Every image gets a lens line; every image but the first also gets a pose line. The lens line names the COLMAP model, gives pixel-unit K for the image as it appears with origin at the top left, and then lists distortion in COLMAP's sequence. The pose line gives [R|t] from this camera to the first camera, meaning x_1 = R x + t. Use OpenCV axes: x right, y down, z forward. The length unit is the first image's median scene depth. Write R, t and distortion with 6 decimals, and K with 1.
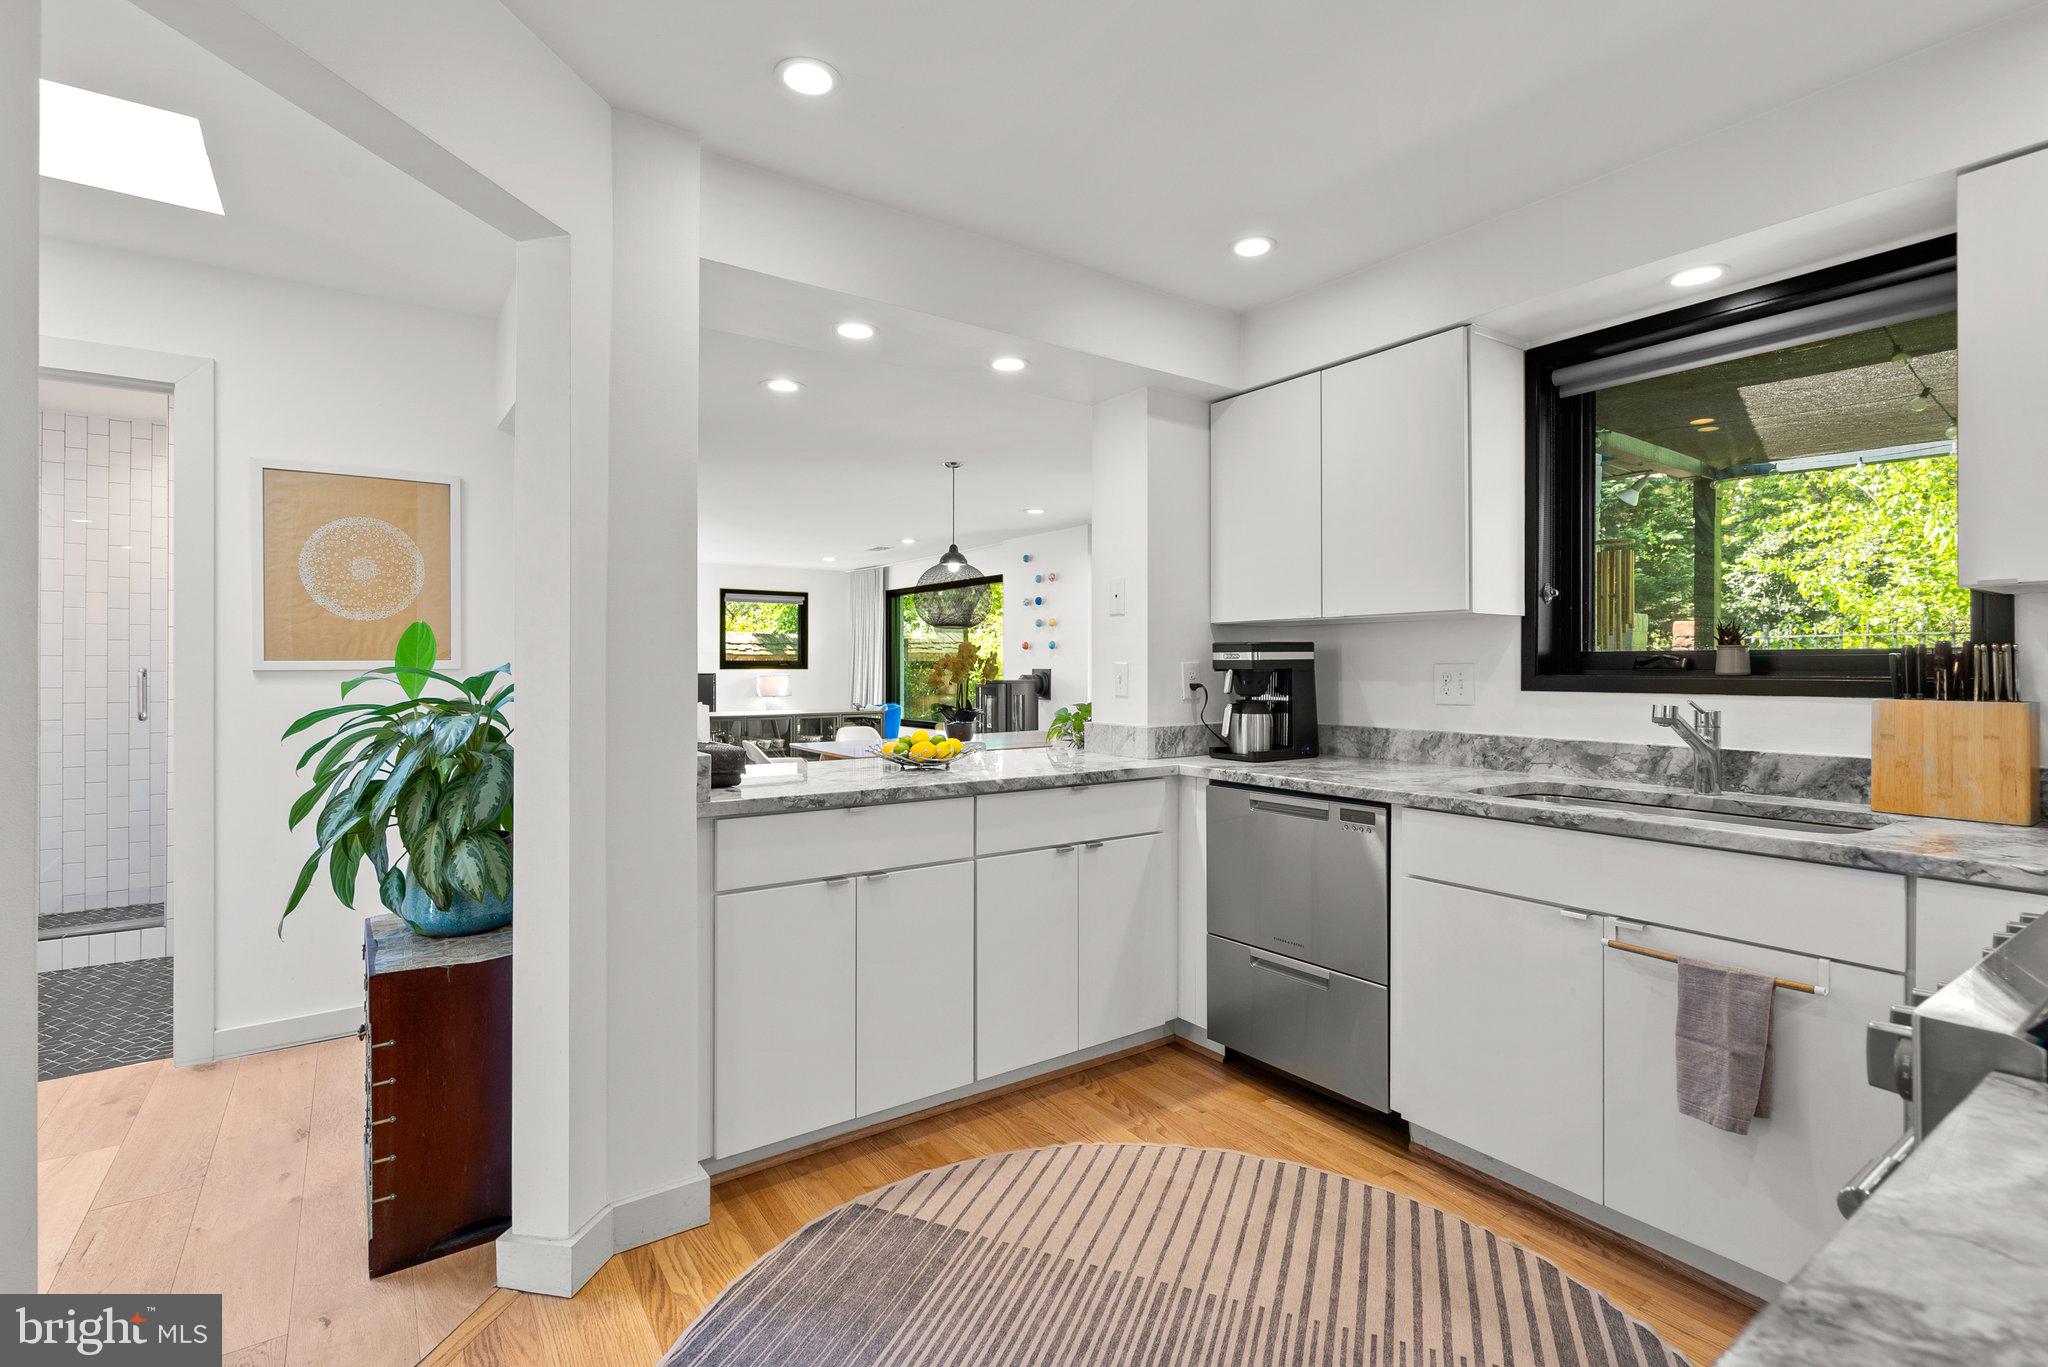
lens RADIAL K [[944.4, 0, 1020.8], [0, 944.4, 670.9], [0, 0, 1]] dist [-0.001328, 0.000542]
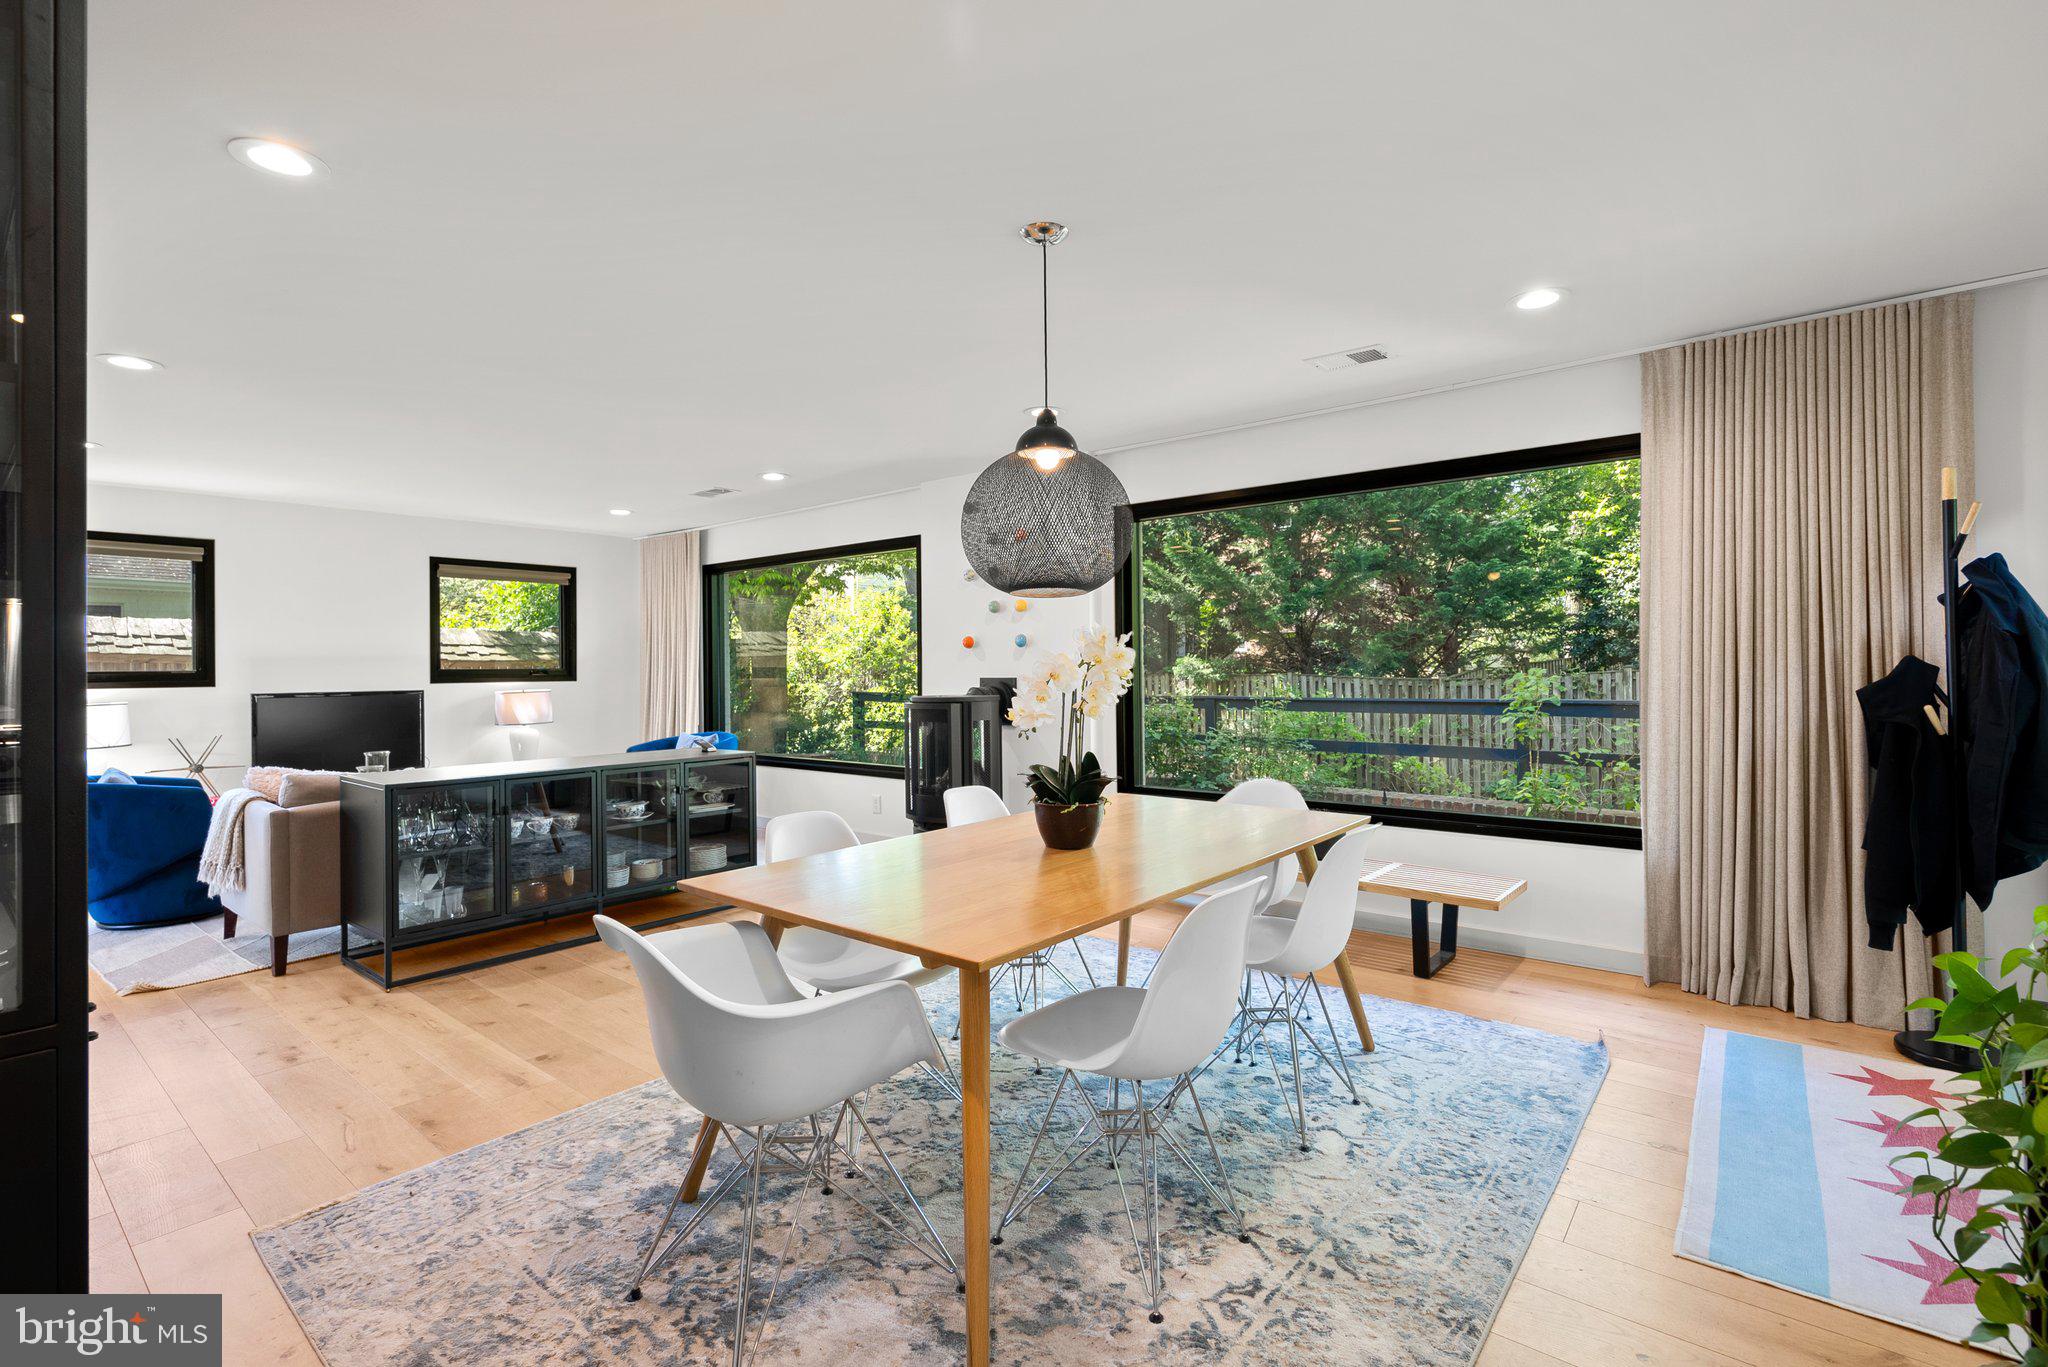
lens RADIAL K [[932.3, 0, 1023.3], [0, 932.3, 666.0], [0, 0, 1]] dist [-0.002108, 0.000488]
pose [[0.963554, -0.009933, 0.267328, -0.100262], [0.012218, 0.999902, -0.006883, -0.004213], [-0.267234, 0.009898, 0.963581, 0.286788]]
